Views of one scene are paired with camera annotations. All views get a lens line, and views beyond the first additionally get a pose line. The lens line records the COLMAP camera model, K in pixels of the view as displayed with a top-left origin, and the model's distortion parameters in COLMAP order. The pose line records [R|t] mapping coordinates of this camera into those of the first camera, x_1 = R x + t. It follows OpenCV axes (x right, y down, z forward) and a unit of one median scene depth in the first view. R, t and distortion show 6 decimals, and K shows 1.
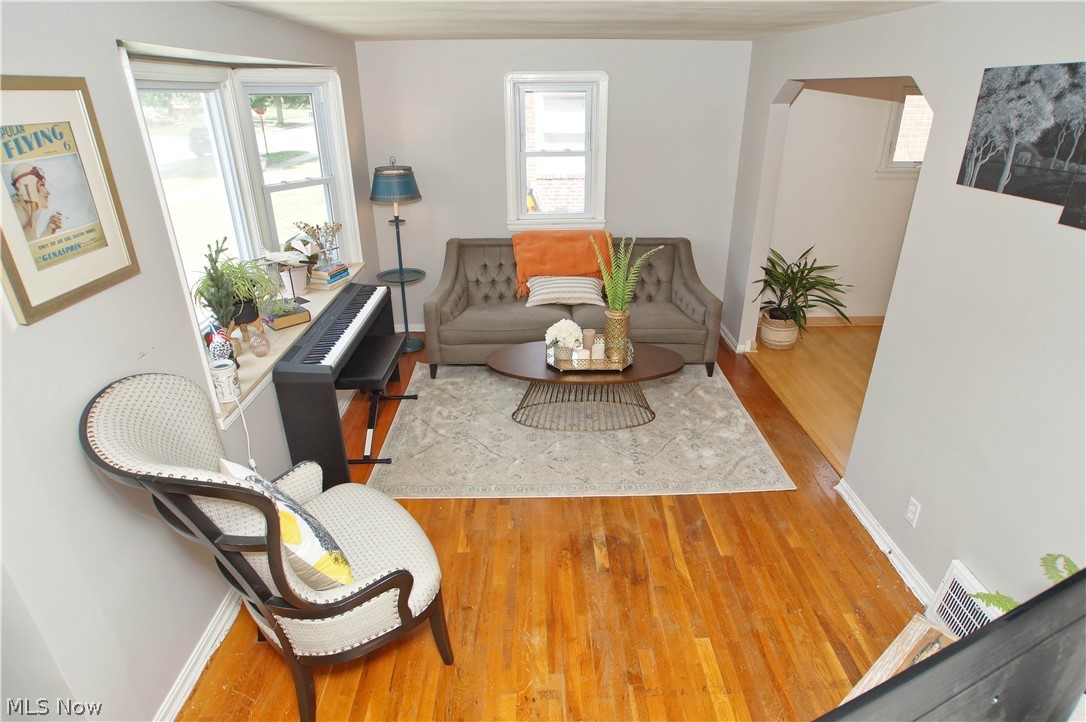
lens RADIAL K [[583.6, 0, 541.2], [0, 583.6, 356.6], [0, 0, 1]] dist [-0.001854, 0.001385]
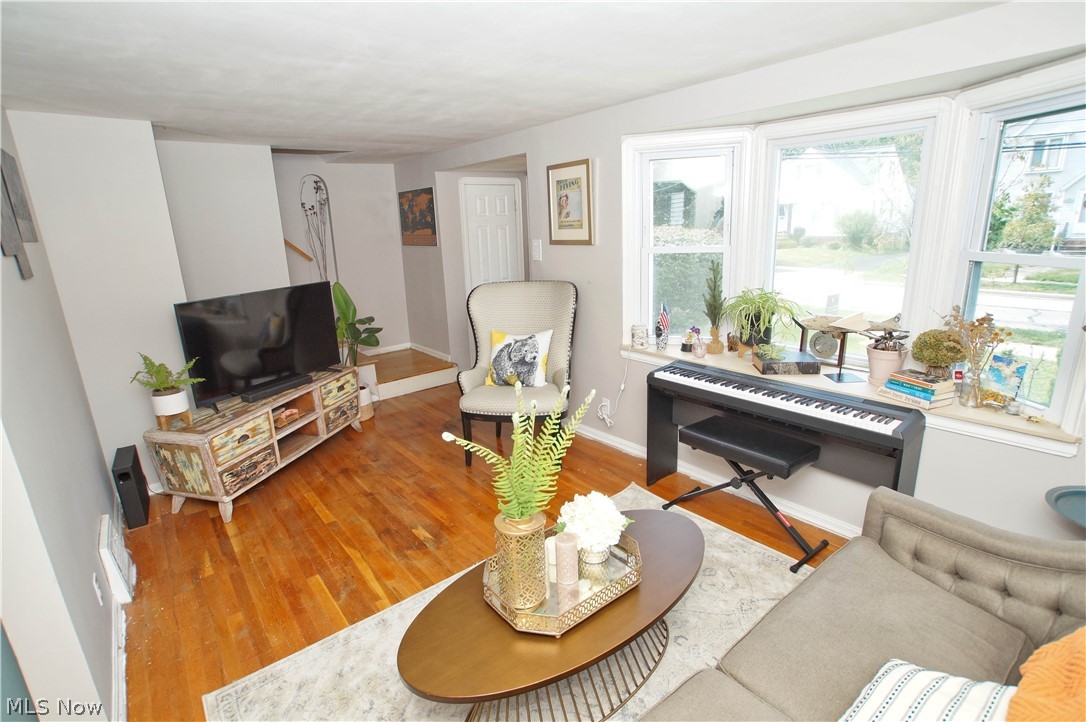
lens RADIAL K [[529.9, 0, 540.8], [0, 529.9, 364.8], [0, 0, 1]] dist [-0.016188, 0.000942]
pose [[-0.783889, 0.193641, -0.589933, 0.603330], [-0.222123, 0.799786, 0.557677, -0.727394], [0.579809, 0.568195, -0.583932, 1.979374]]
